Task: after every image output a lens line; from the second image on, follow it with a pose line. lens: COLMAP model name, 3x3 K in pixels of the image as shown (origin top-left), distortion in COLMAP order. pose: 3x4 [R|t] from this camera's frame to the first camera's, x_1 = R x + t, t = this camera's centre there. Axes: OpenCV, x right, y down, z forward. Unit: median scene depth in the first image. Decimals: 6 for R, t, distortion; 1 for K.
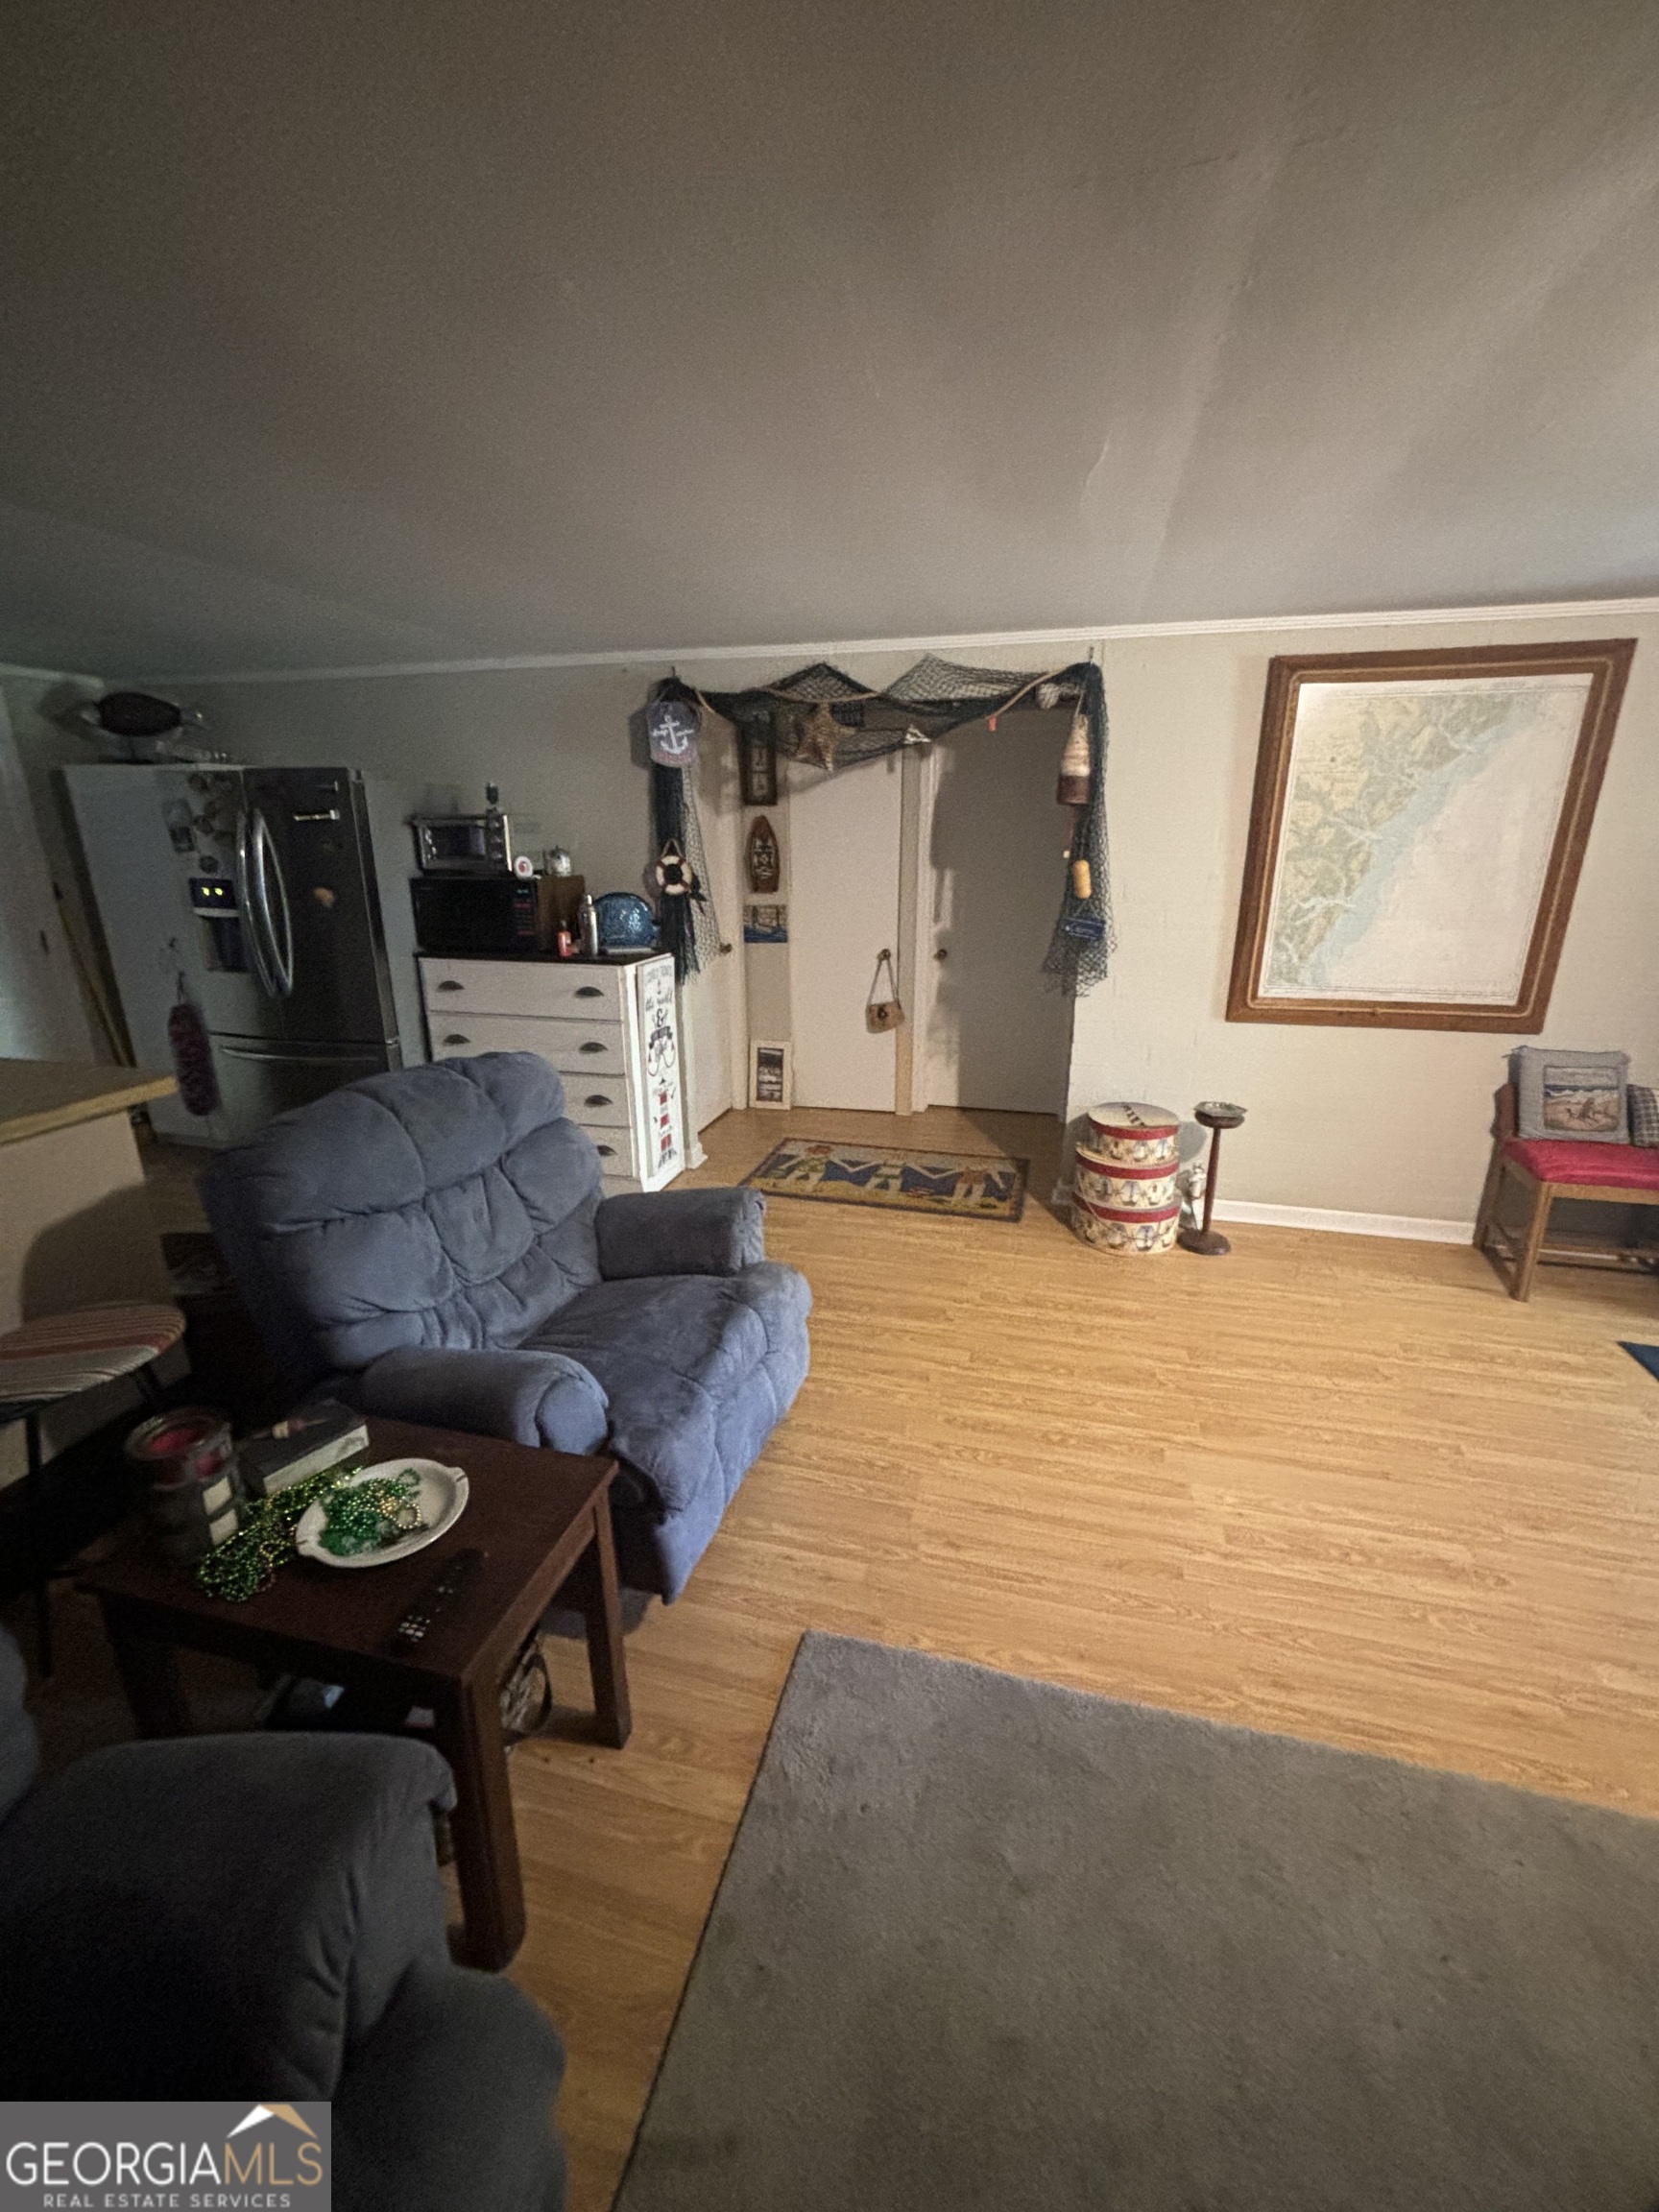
lens RADIAL K [[886.5, 0, 829.4], [0, 886.5, 1111.0], [0, 0, 1]] dist [-0.004003, -0.000337]
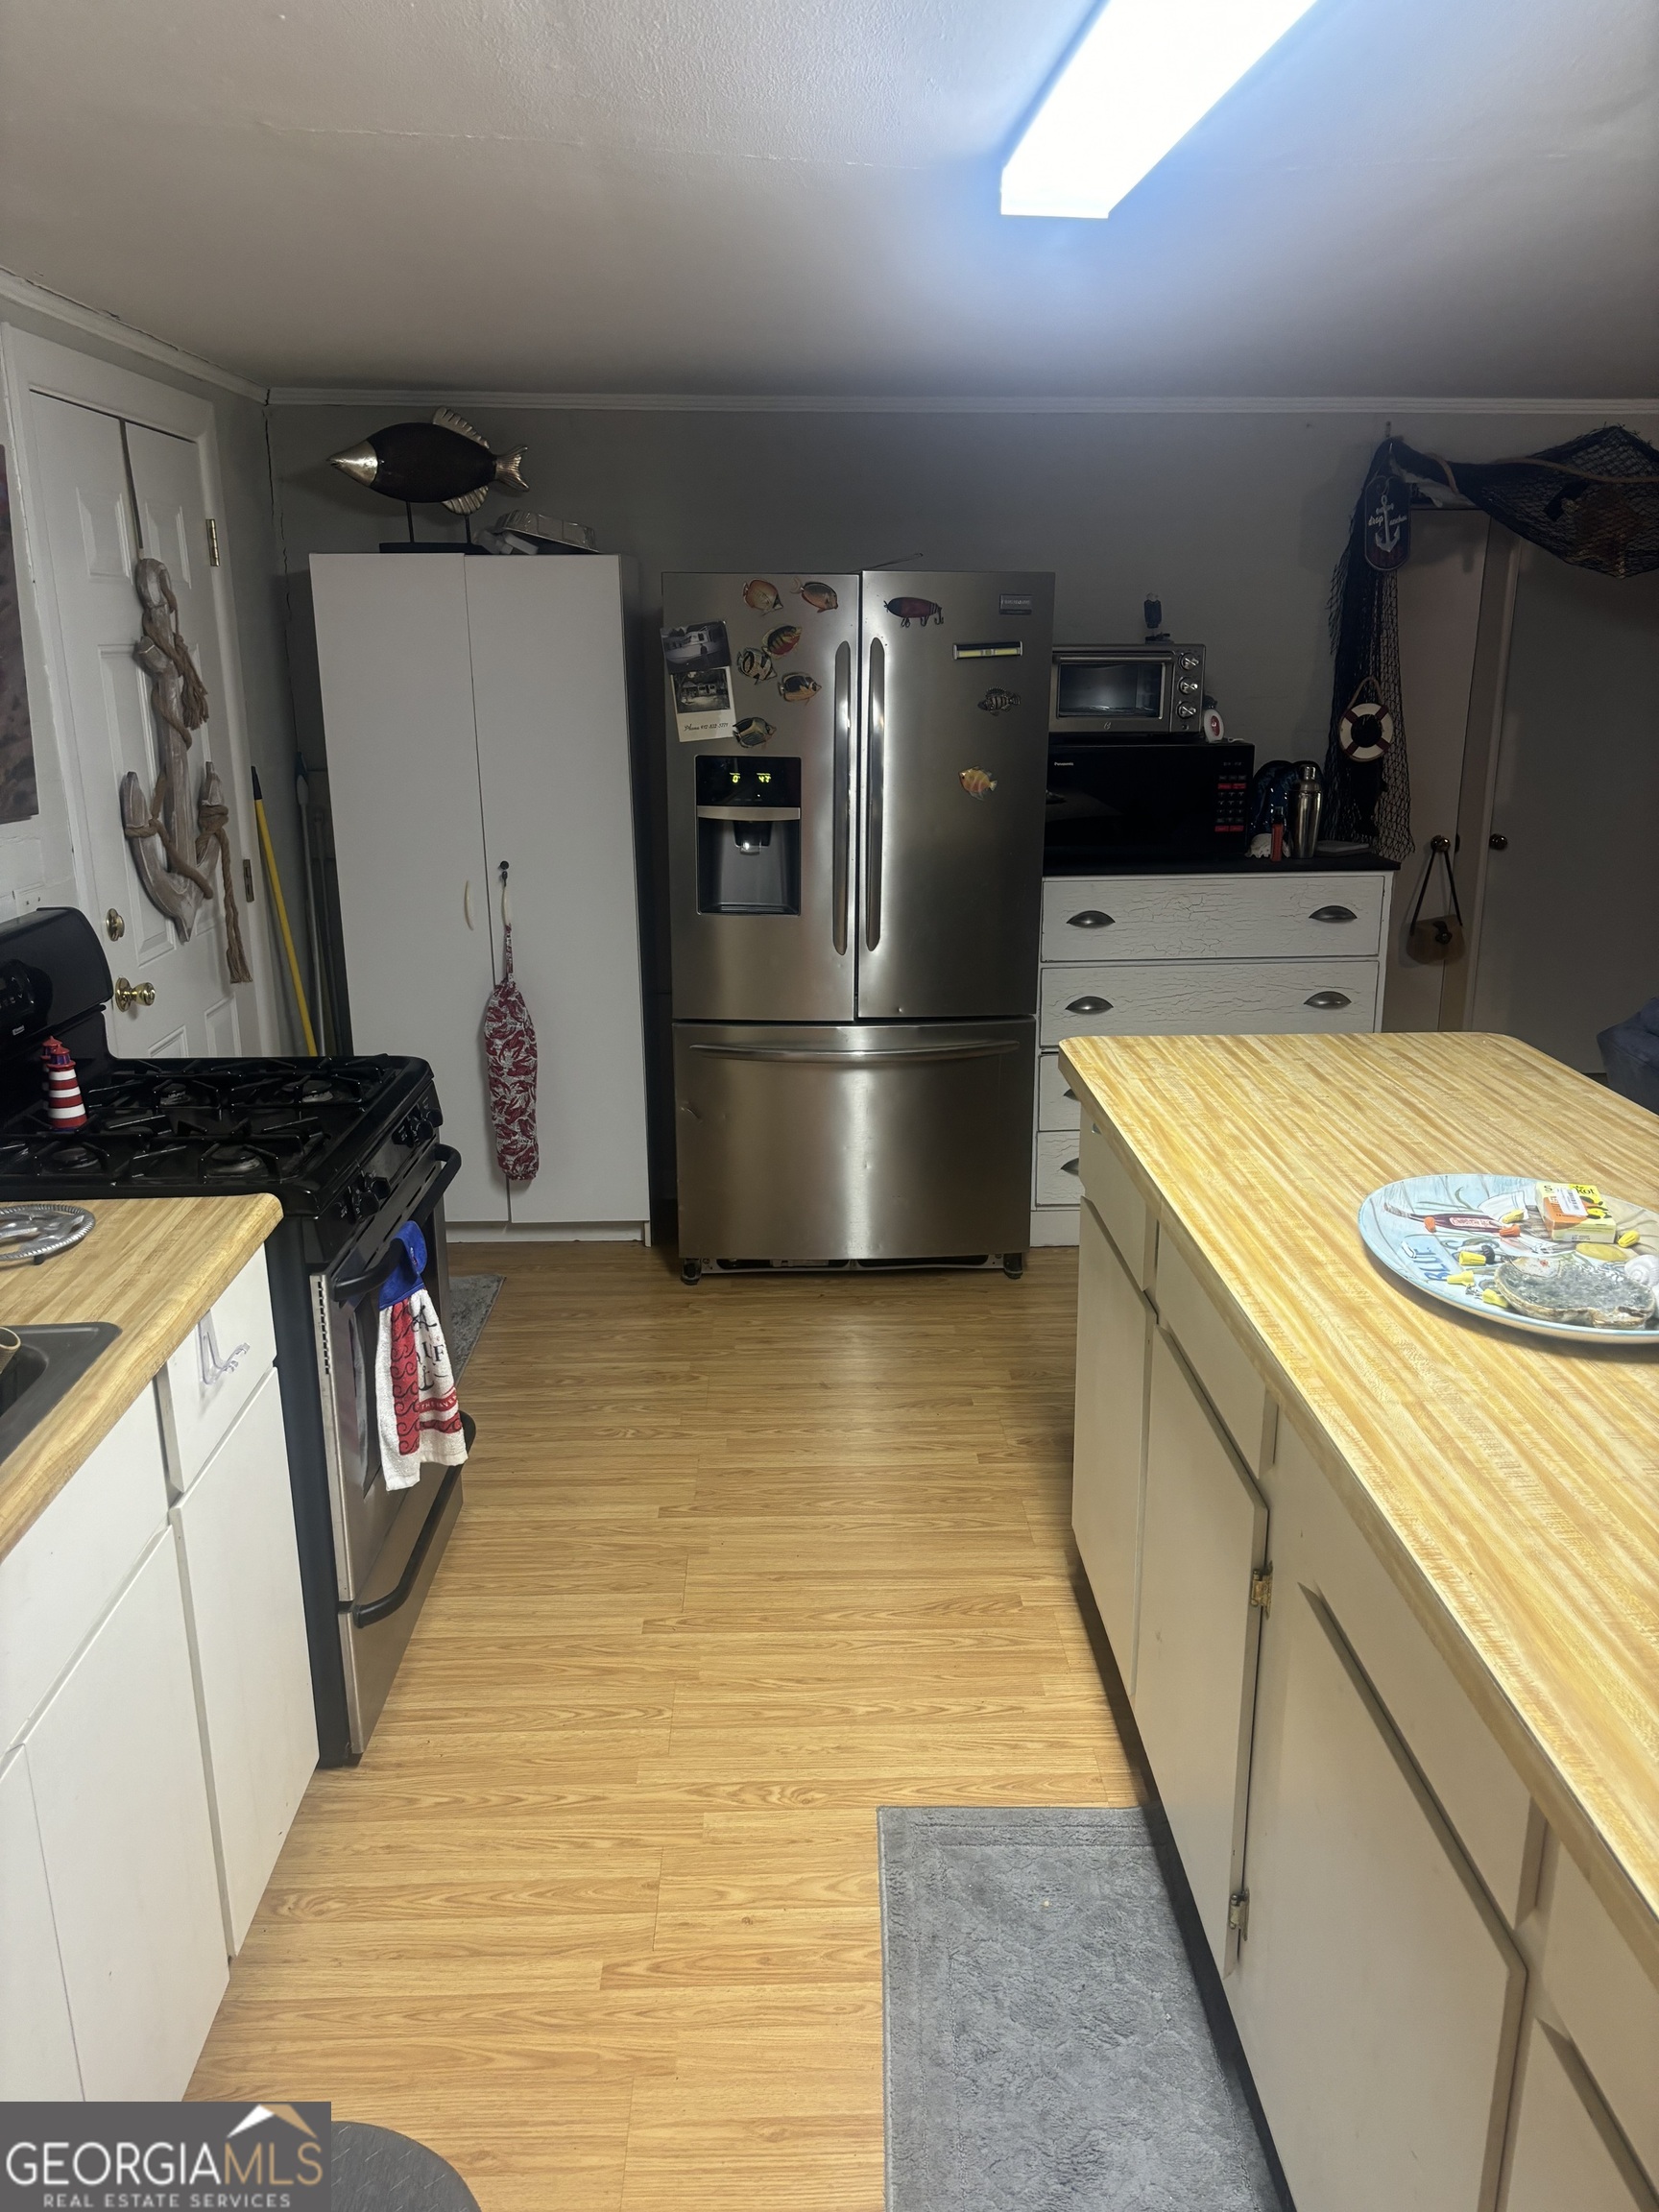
lens RADIAL K [[1659.6, 0, 825.7], [0, 1659.6, 1066.6], [0, 0, 1]] dist [0.015418, -0.008331]
pose [[0.958943, -0.075214, 0.273443, -1.055258], [0.085995, 0.995912, -0.027638, -0.024676], [-0.270247, 0.050018, 0.961491, -0.067693]]
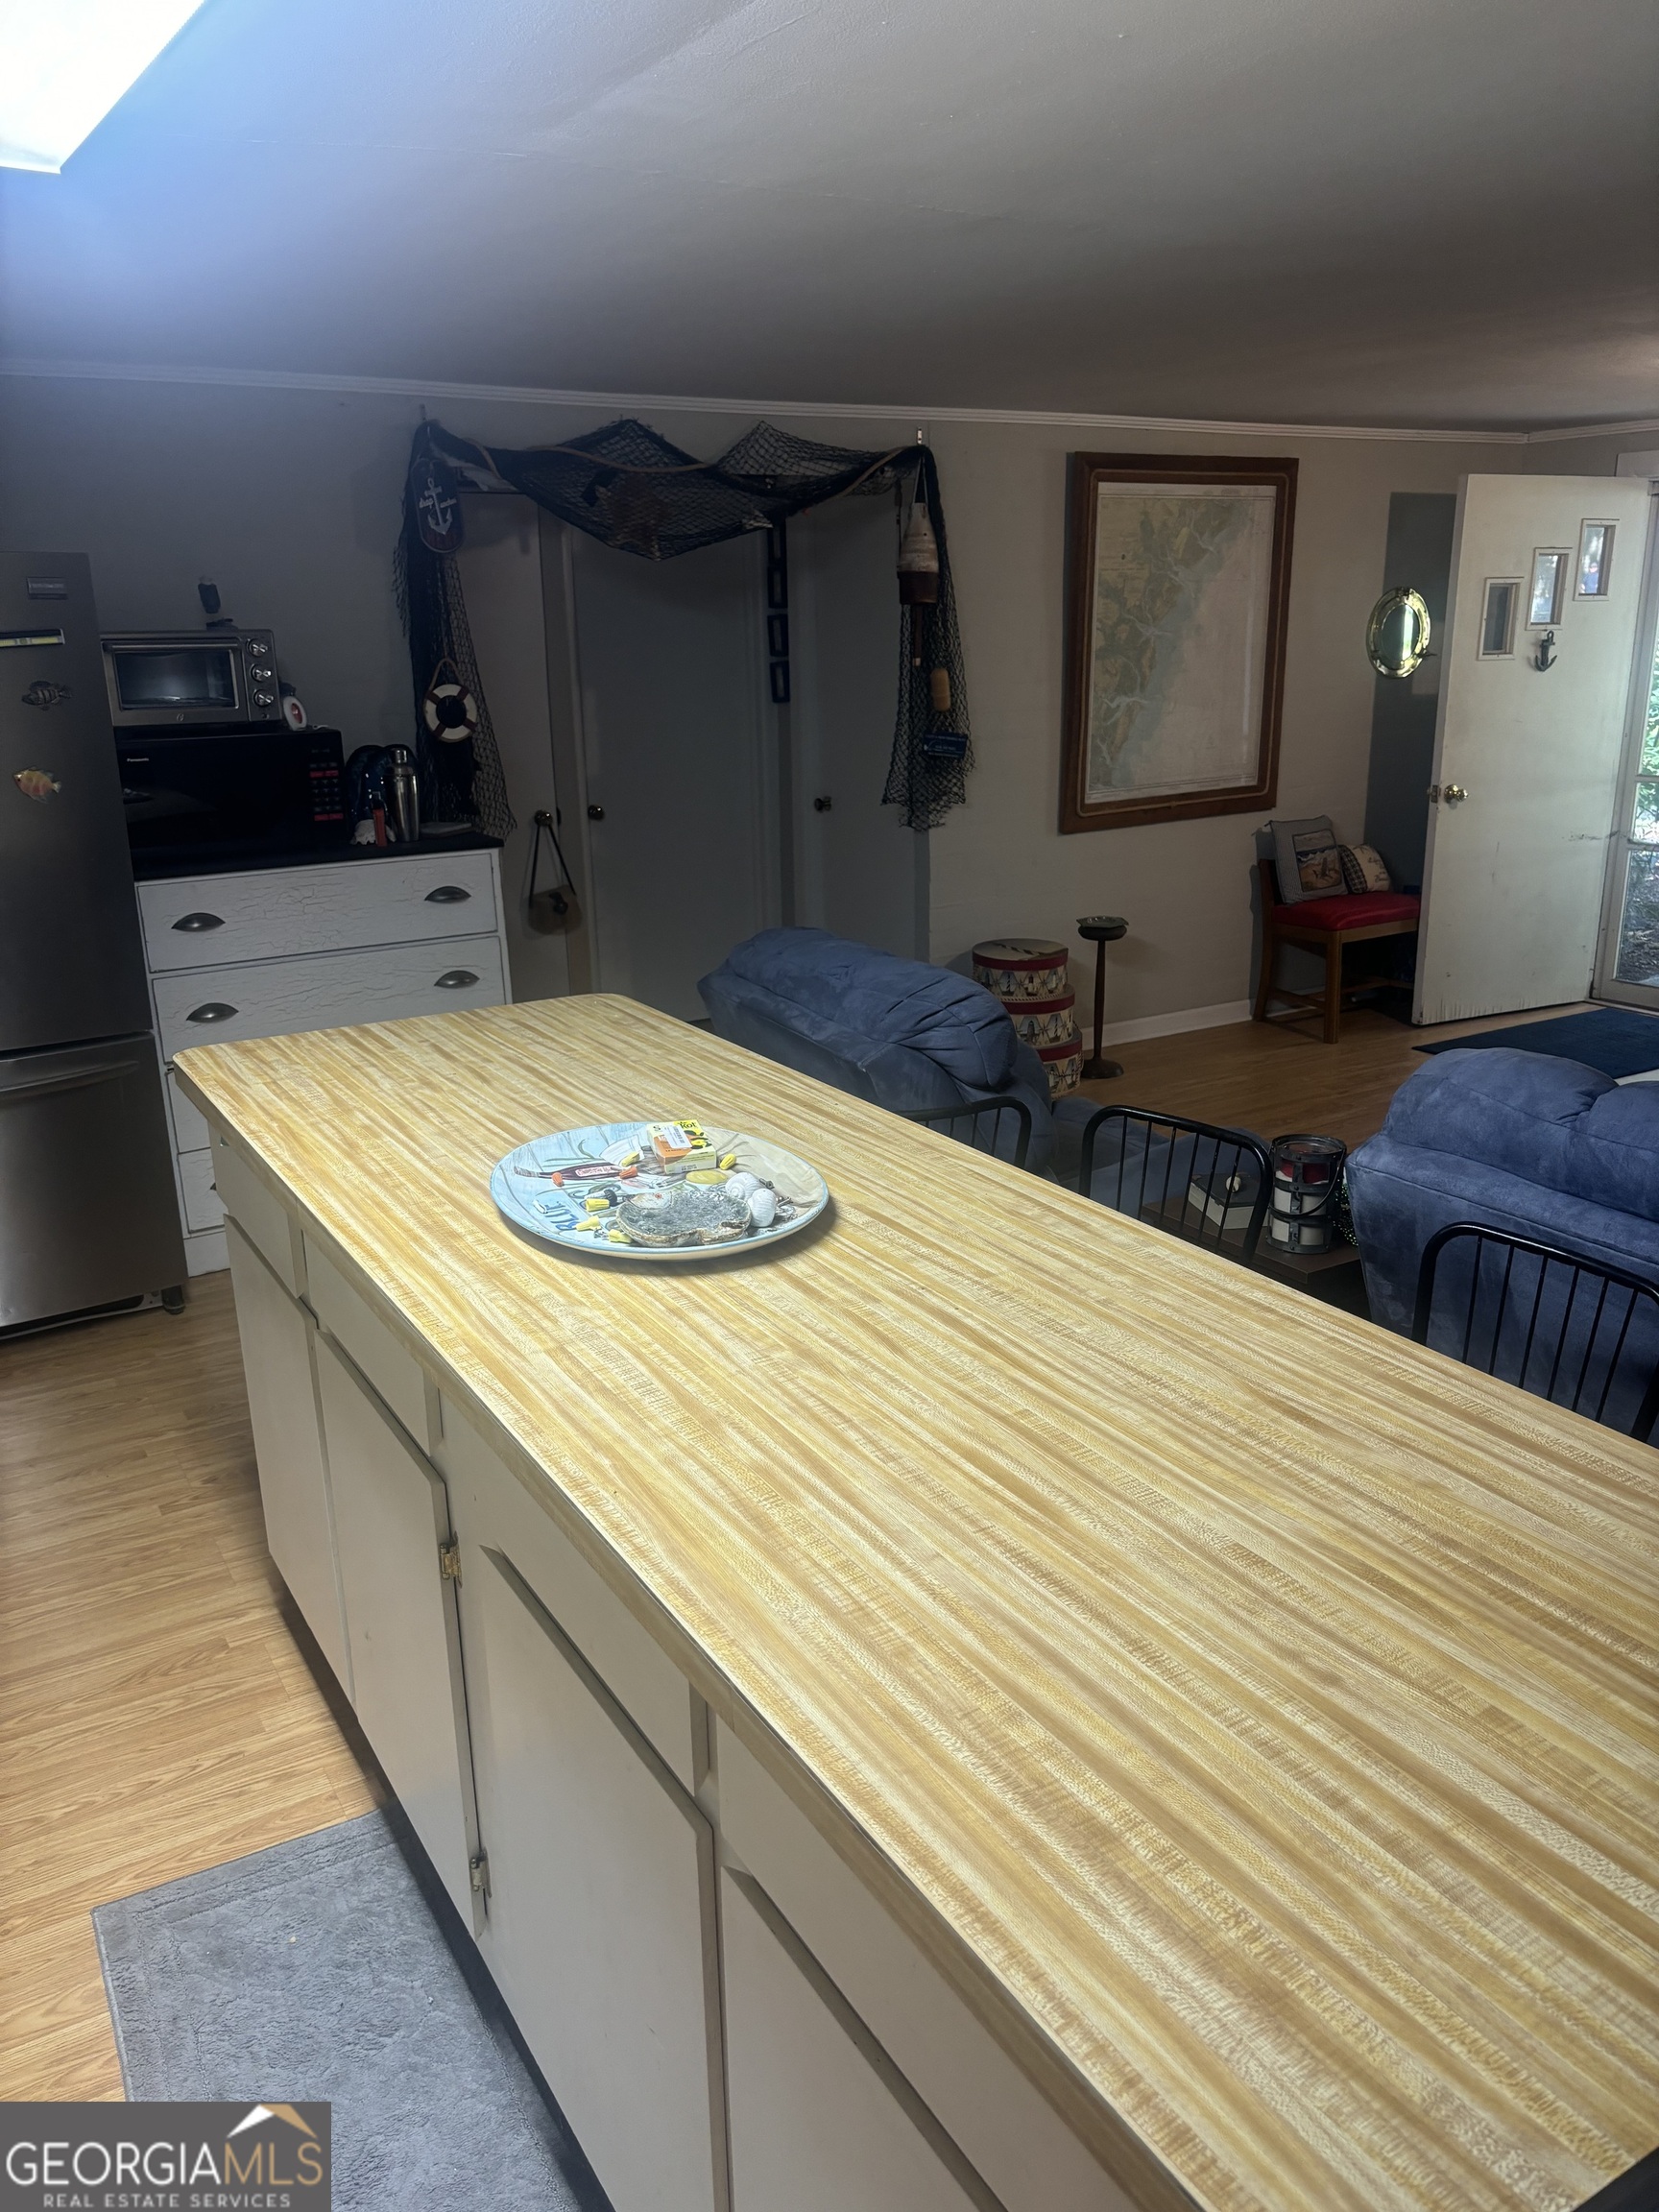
lens RADIAL K [[1667.9, 0, 833.5], [0, 1667.9, 1100.6], [0, 0, 1]] dist [0.029427, -0.034244]
pose [[0.698616, -0.216192, 0.682054, -1.034112], [0.226027, 0.971128, 0.076305, -0.017814], [-0.678858, 0.100854, 0.727310, -0.089102]]
